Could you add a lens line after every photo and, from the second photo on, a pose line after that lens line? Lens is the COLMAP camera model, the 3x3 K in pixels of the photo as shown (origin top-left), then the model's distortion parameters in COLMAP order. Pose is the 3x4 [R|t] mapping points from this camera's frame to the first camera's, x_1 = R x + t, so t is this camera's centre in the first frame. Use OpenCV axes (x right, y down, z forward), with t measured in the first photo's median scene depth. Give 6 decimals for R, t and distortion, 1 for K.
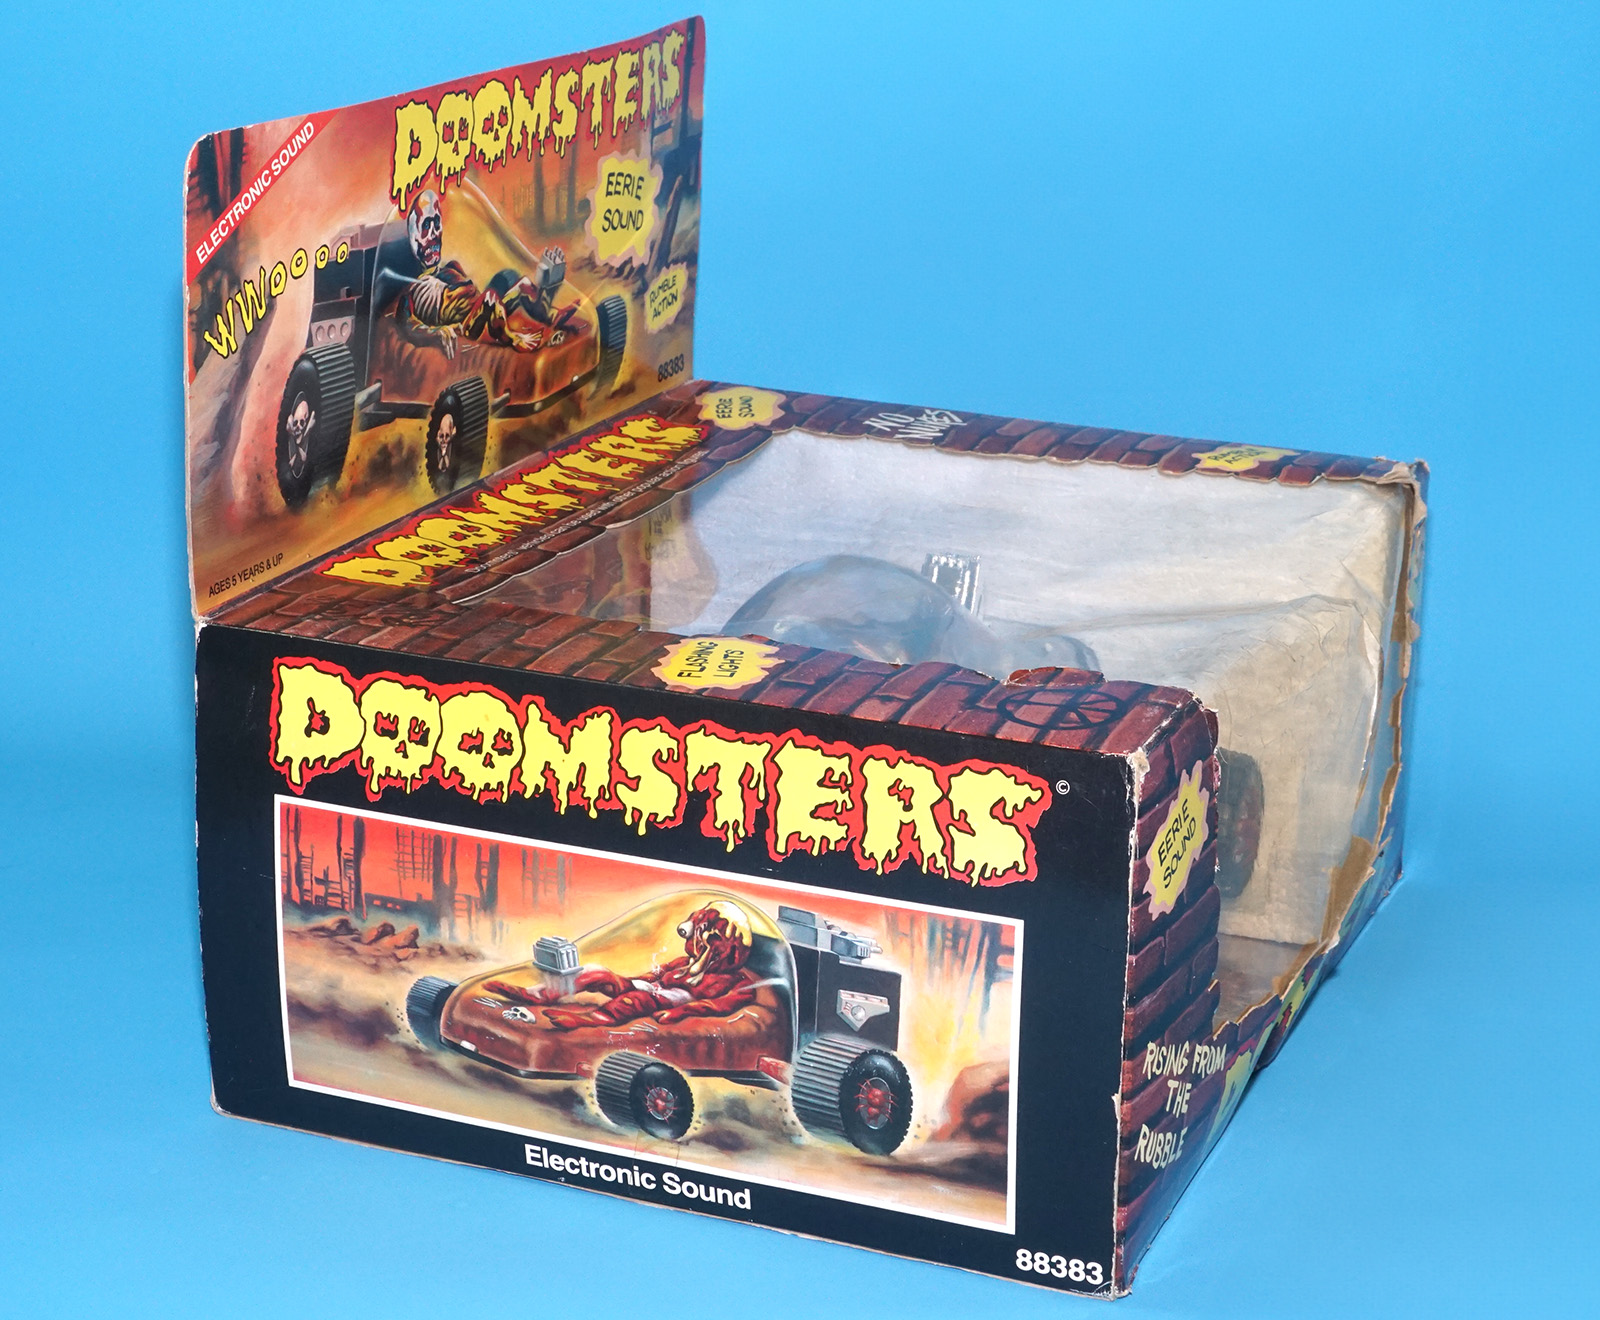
lens RADIAL K [[3193.3, 0, 887.9], [0, 3193.3, 656.0], [0, 0, 1]] dist [0.020598, 0.373671]
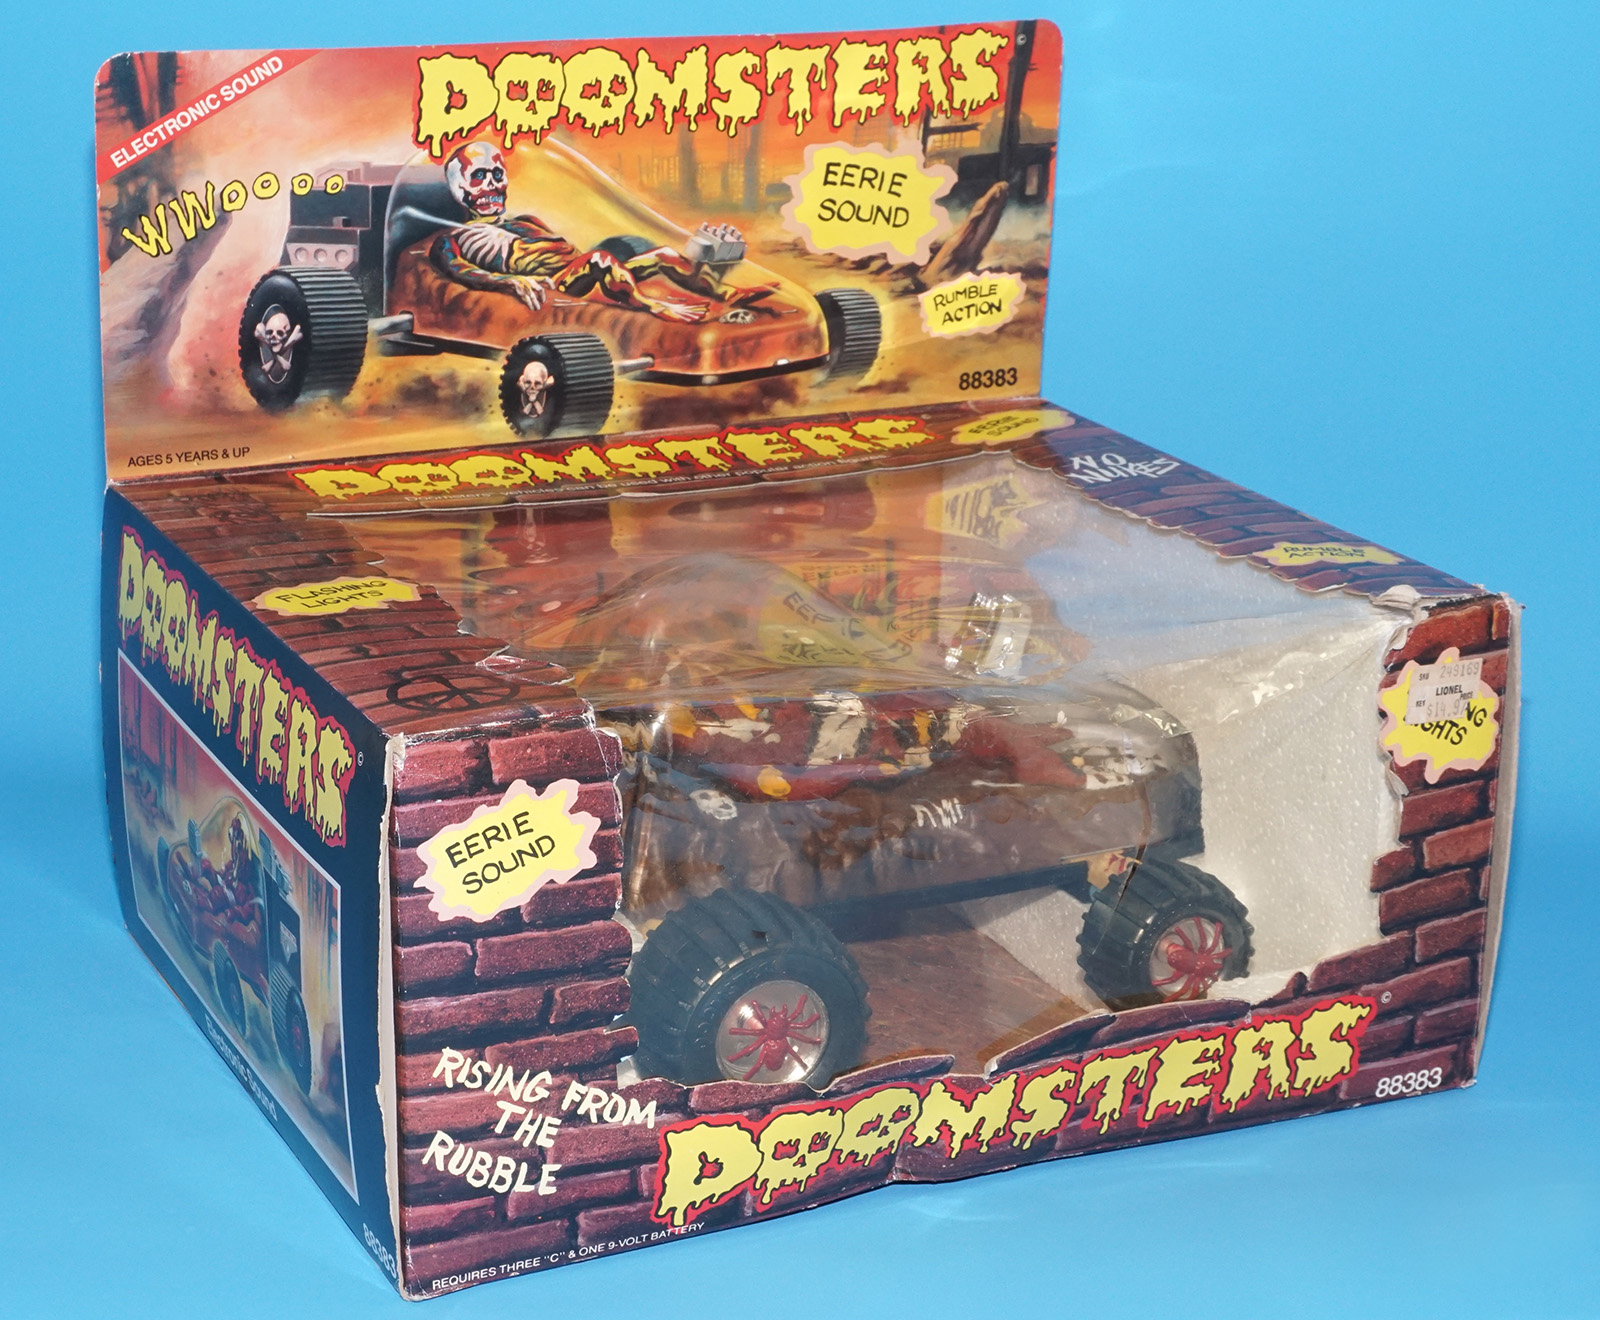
lens RADIAL K [[3309.9, 0, 839.4], [0, 3309.9, 668.1], [0, 0, 1]] dist [-0.007701, 0.448654]
pose [[0.737155, 0.197898, -0.646095, 0.756697], [-0.212076, 0.975598, 0.056858, -0.070179], [0.641581, 0.095109, 0.761136, 0.287236]]
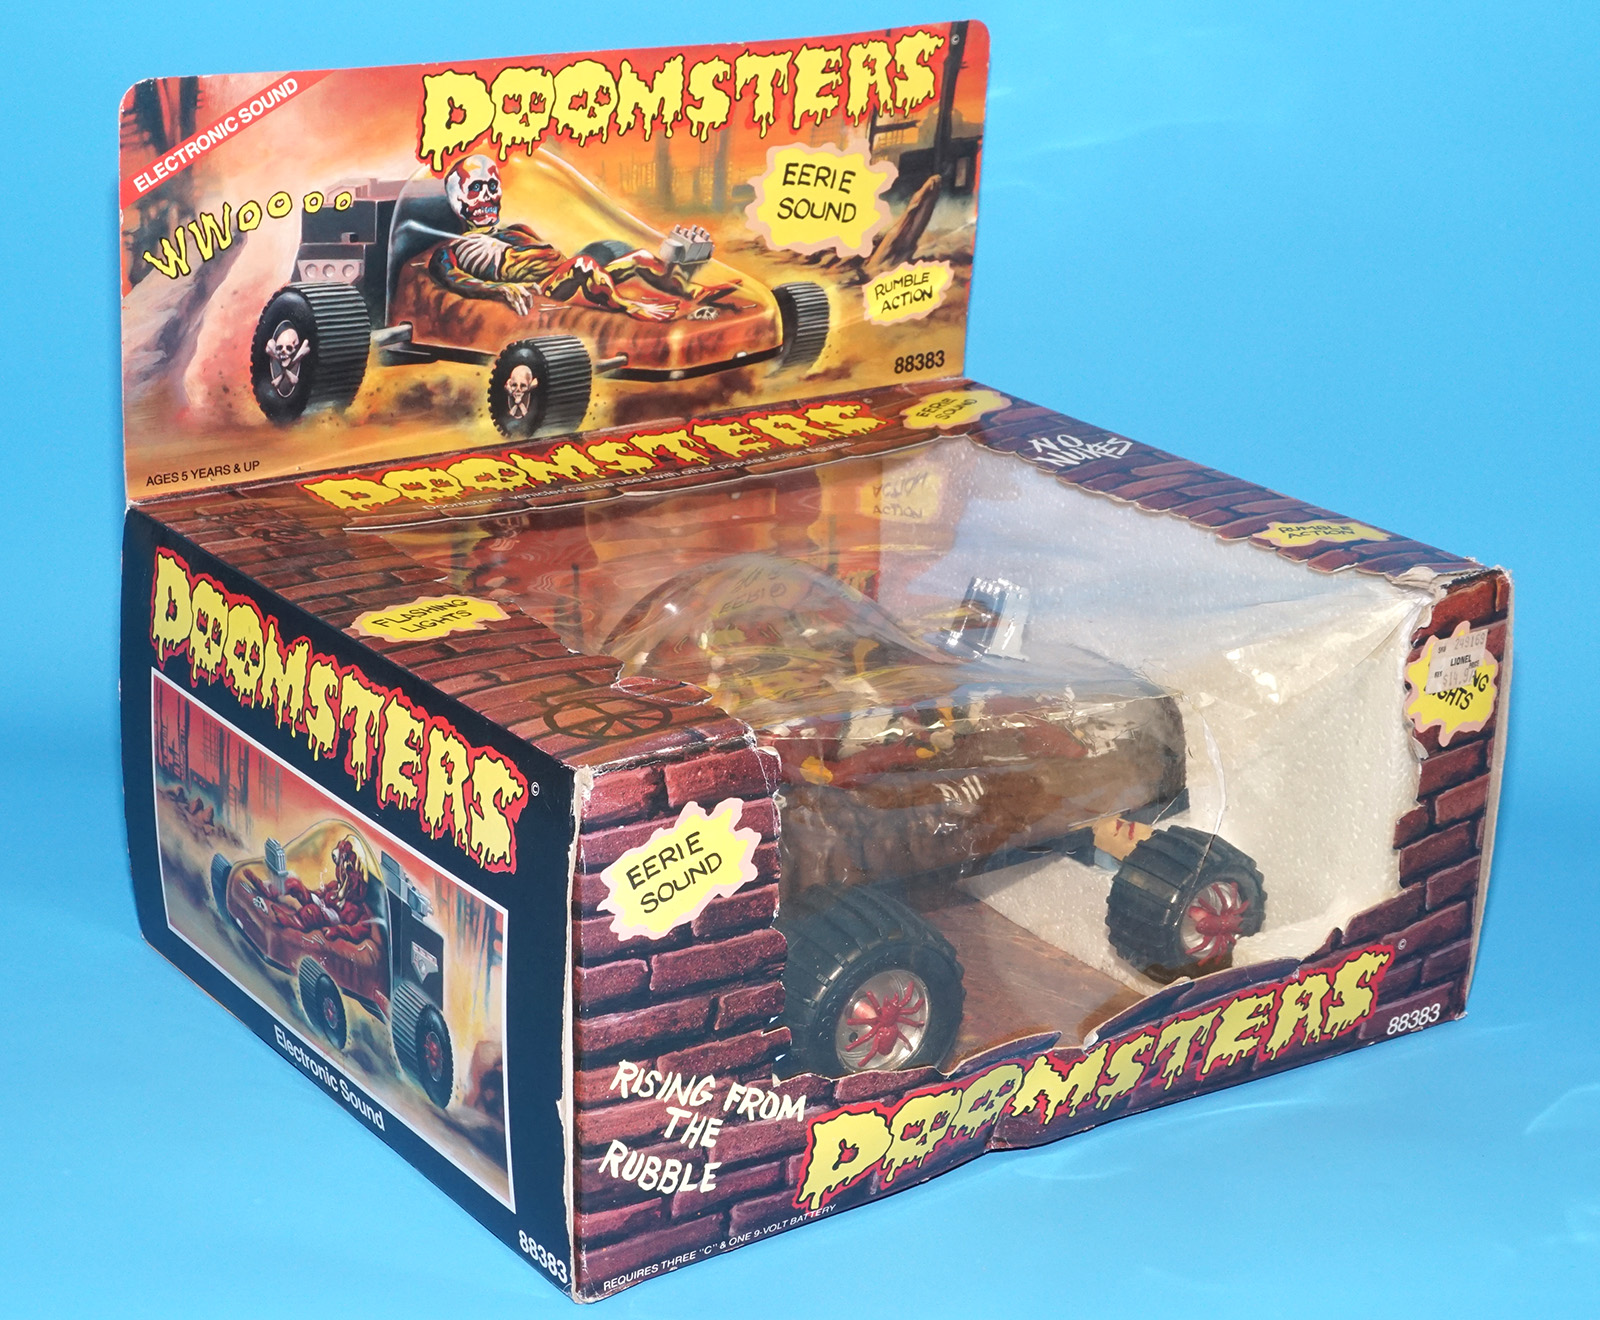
lens RADIAL K [[3186.8, 0, 837.2], [0, 3186.8, 656.1], [0, 0, 1]] dist [0.035099, 0.072416]
pose [[0.839140, 0.185483, -0.511313, 0.597790], [-0.180855, 0.981719, 0.059318, -0.072311], [0.512968, 0.042697, 0.857345, 0.160434]]
